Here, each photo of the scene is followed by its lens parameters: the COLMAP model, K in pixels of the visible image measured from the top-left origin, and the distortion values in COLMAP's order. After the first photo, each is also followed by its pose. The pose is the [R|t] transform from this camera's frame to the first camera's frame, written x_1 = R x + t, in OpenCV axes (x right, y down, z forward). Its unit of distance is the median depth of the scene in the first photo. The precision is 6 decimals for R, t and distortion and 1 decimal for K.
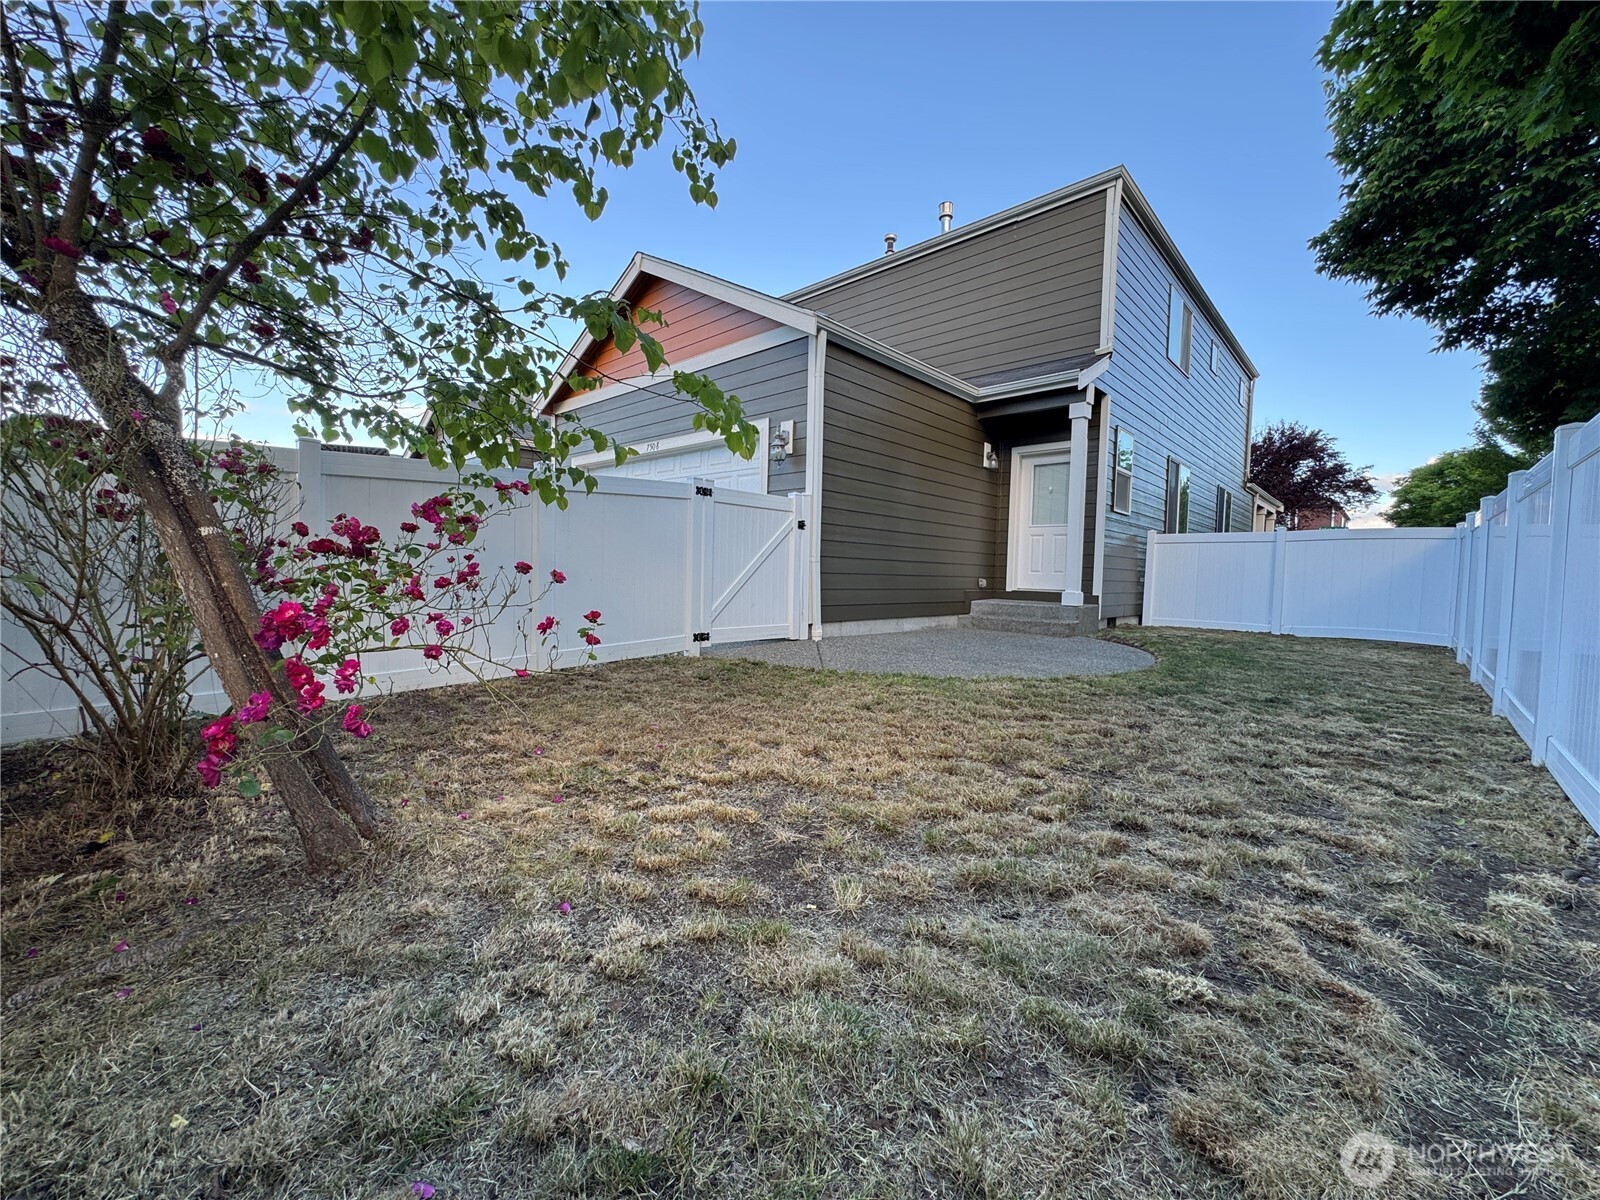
lens RADIAL K [[645.8, 0, 801.6], [0, 645.8, 603.7], [0, 0, 1]] dist [-0.004022, 0.000064]
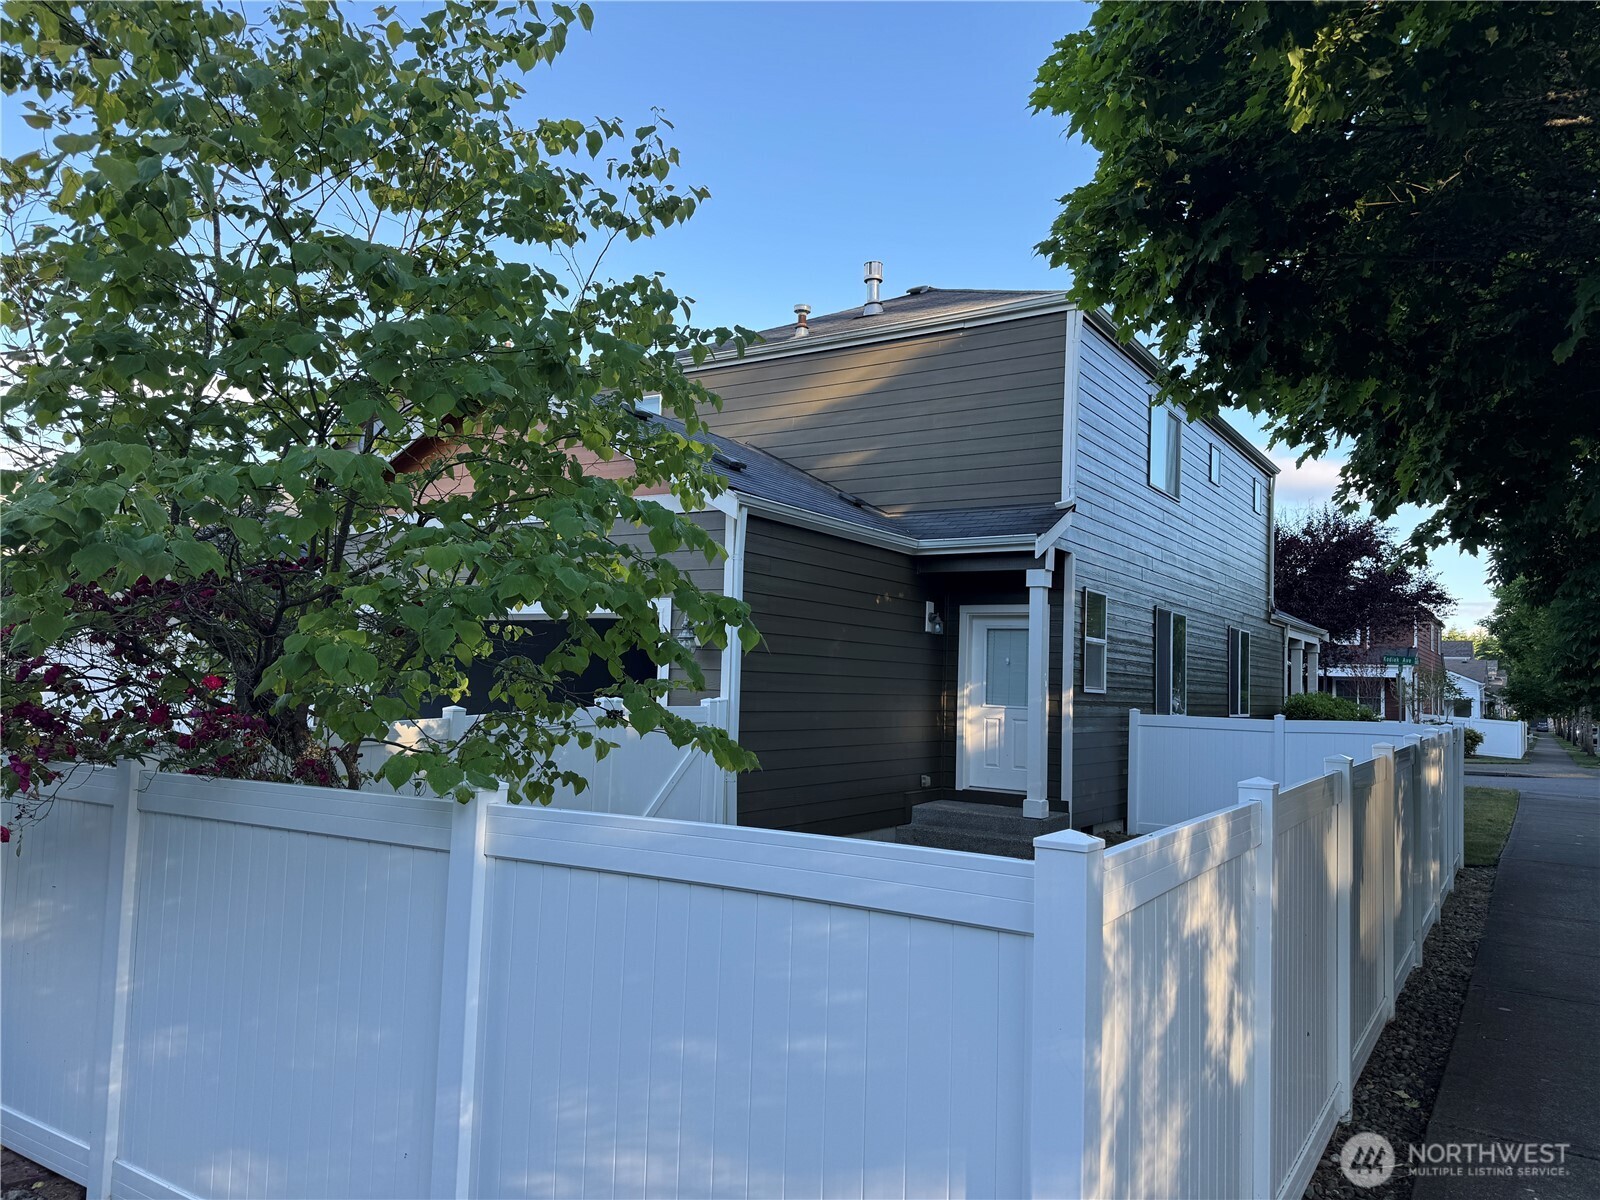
lens RADIAL K [[1135.3, 0, 797.9], [0, 1135.3, 601.1], [0, 0, 1]] dist [-0.003822, -0.009816]
pose [[0.985847, 0.023800, 0.165950, -0.098821], [-0.004018, 0.992942, -0.118532, -0.085582], [-0.167599, 0.116187, 0.978985, -0.322151]]
